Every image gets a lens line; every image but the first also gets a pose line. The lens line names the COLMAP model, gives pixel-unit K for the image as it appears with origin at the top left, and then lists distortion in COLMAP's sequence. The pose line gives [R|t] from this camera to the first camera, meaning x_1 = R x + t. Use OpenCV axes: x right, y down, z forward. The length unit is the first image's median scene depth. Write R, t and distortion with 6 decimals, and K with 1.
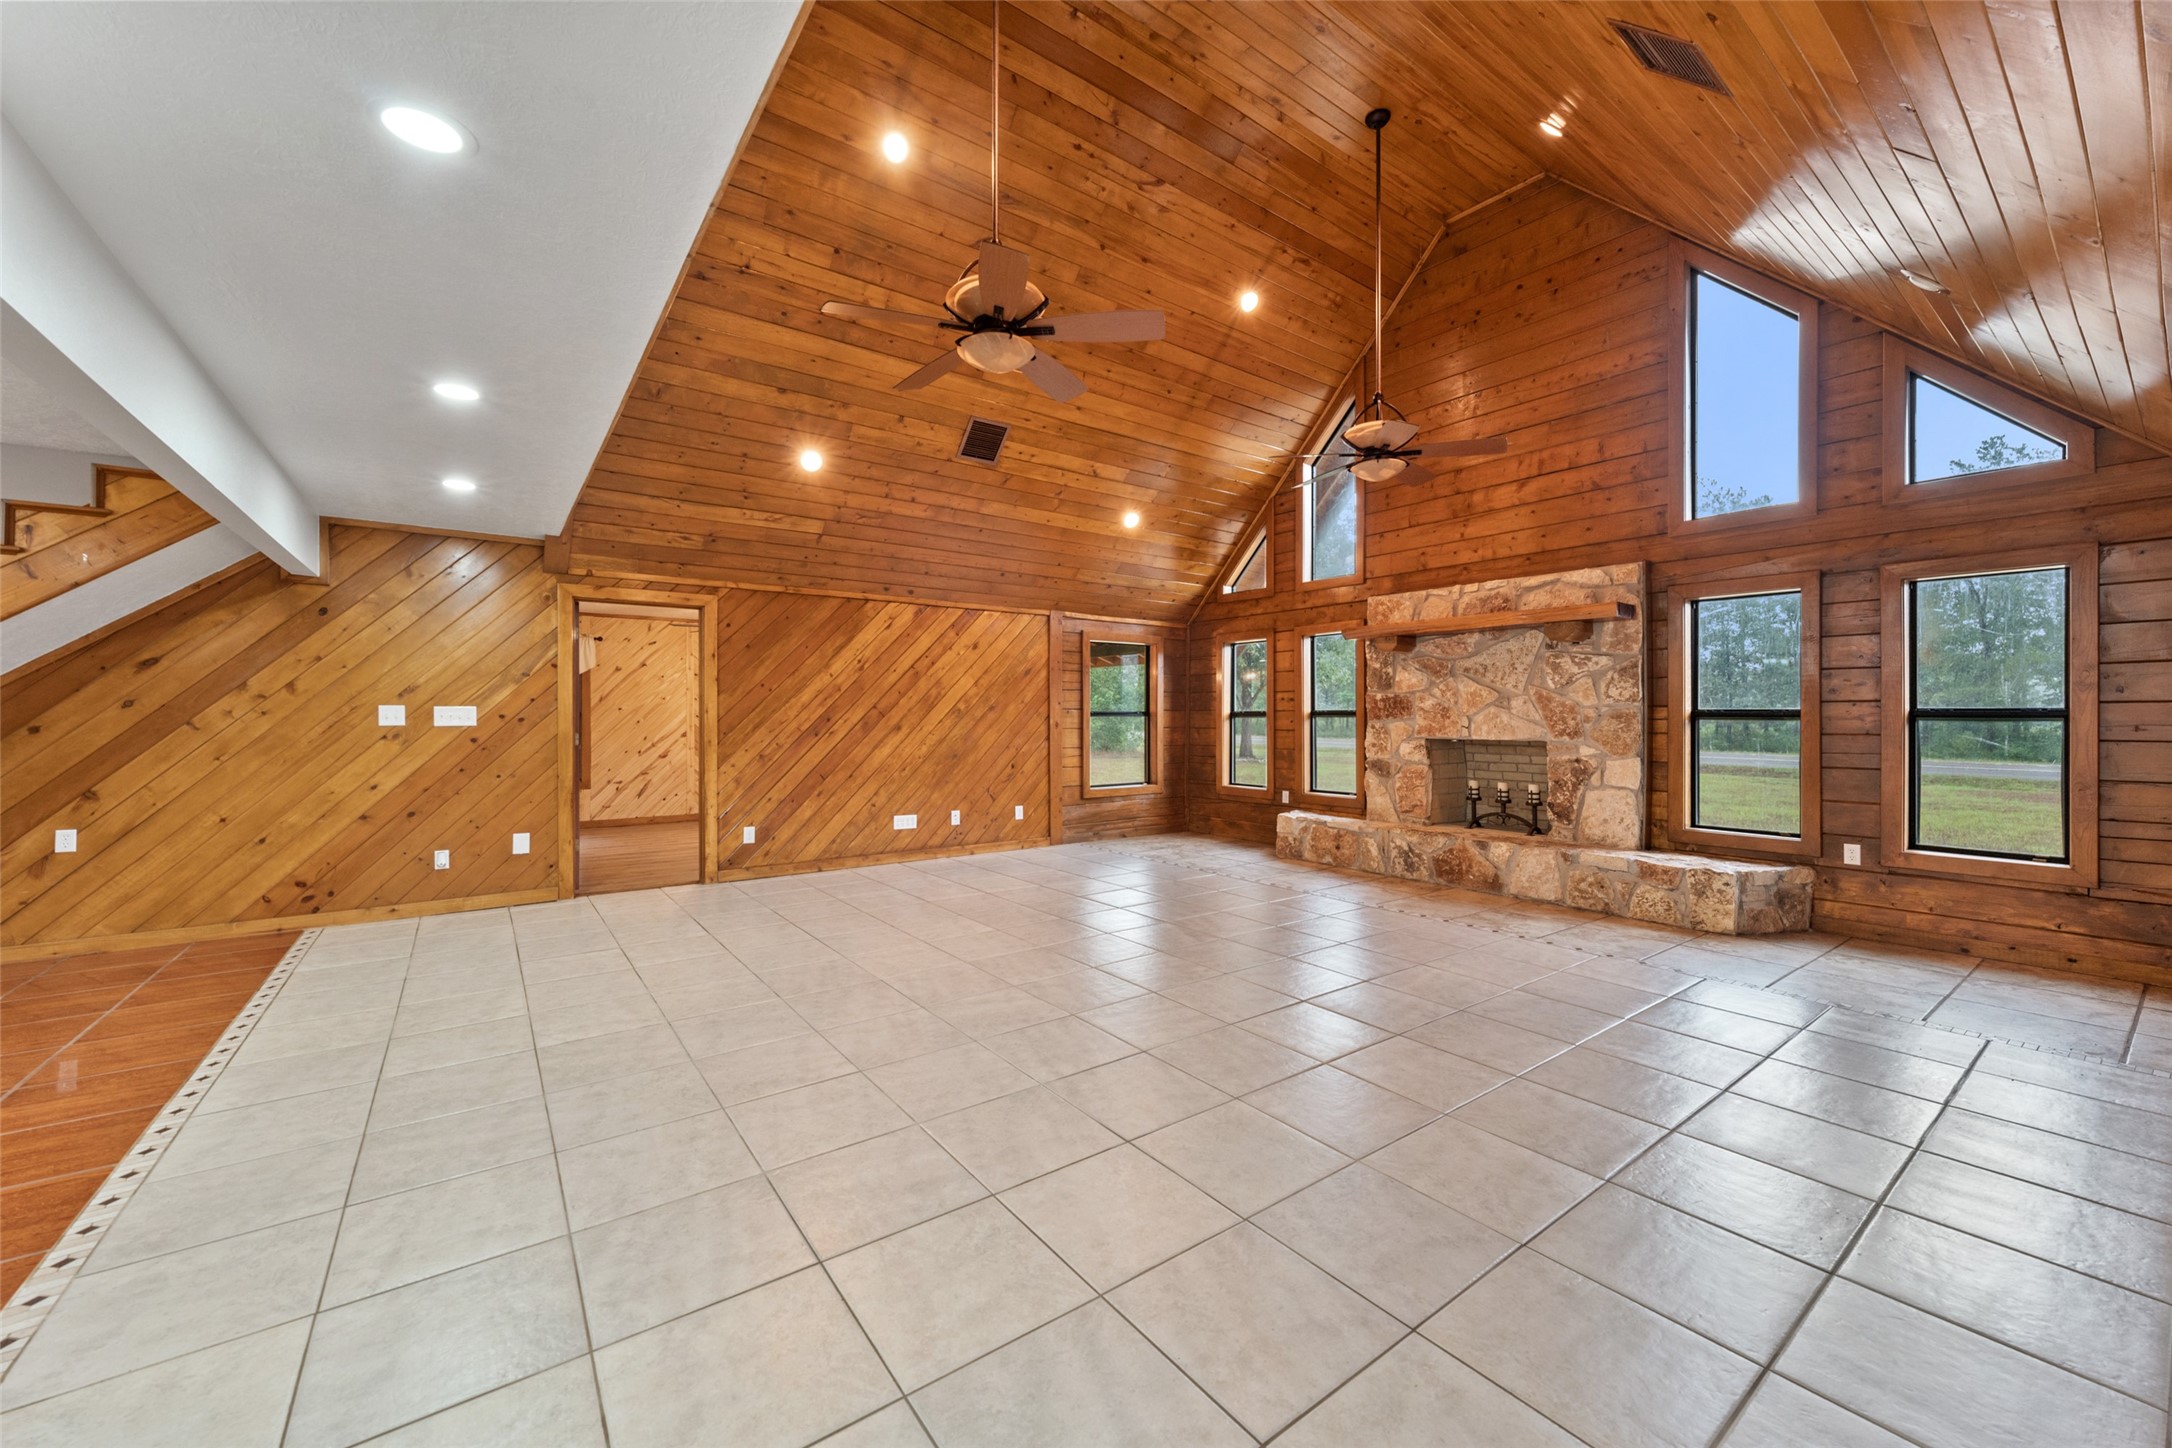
lens RADIAL K [[831.6, 0, 1078.6], [0, 831.6, 717.8], [0, 0, 1]] dist [0.000128, -0.000318]
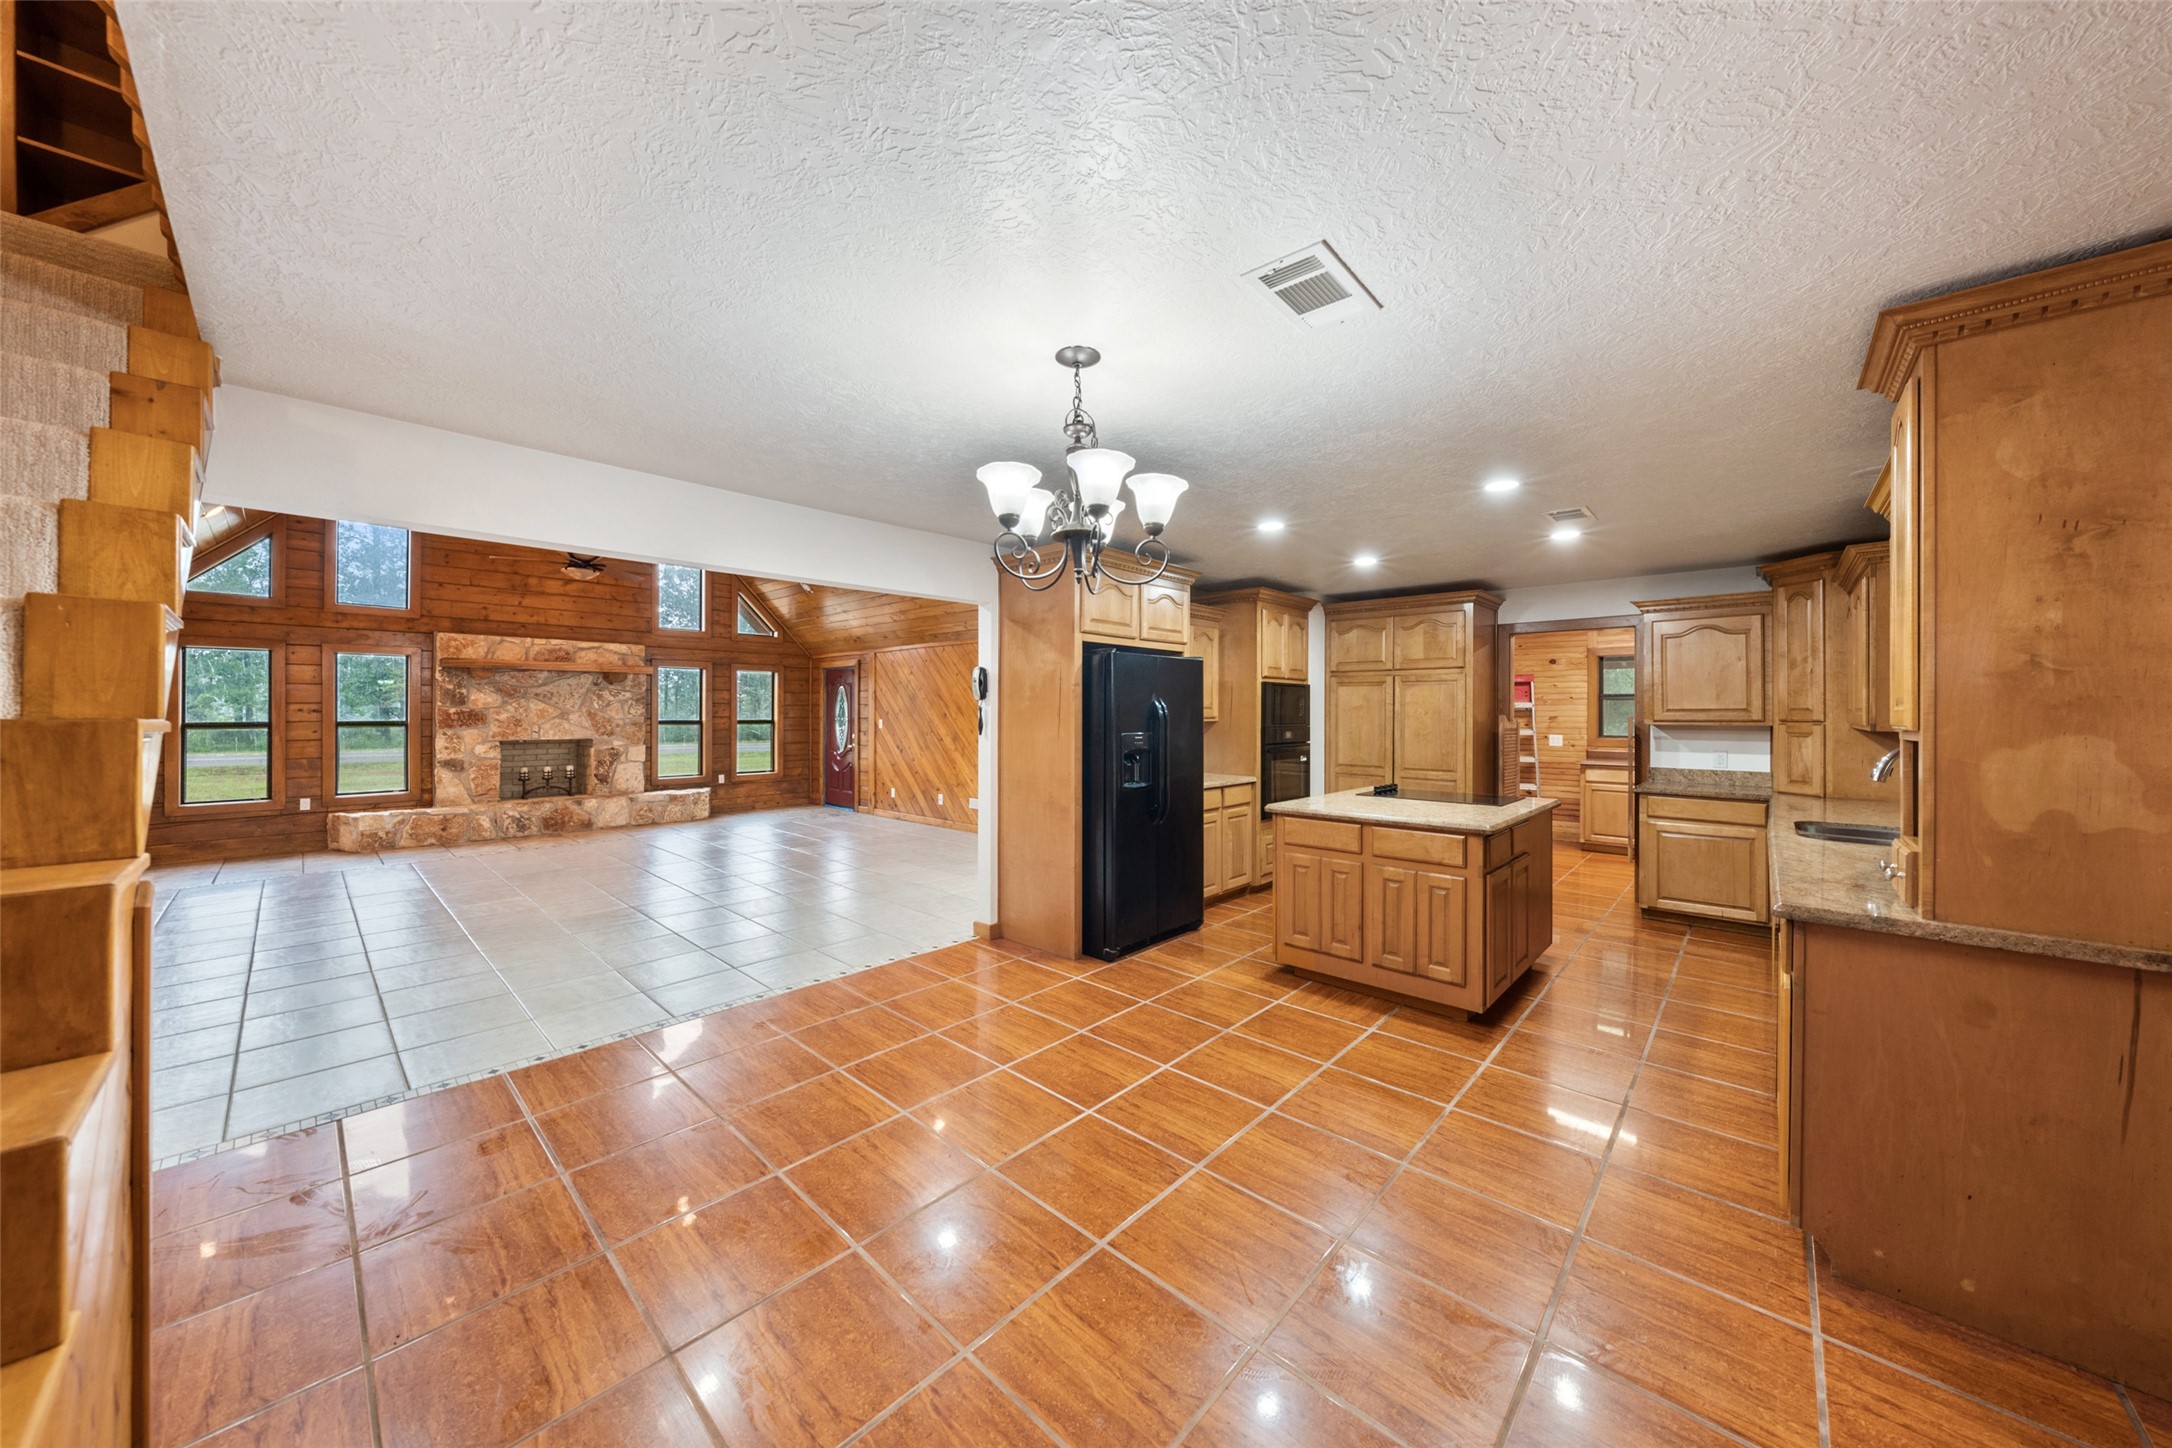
lens RADIAL K [[740.1, 0, 1078.8], [0, 740.1, 713.3], [0, 0, 1]] dist [-0.001923, 0.000006]
pose [[-0.192725, -0.000007, 0.981253, -1.112715], [0.001320, 0.999999, 0.000266, -0.023331], [-0.981252, 0.001346, -0.192724, 0.297677]]
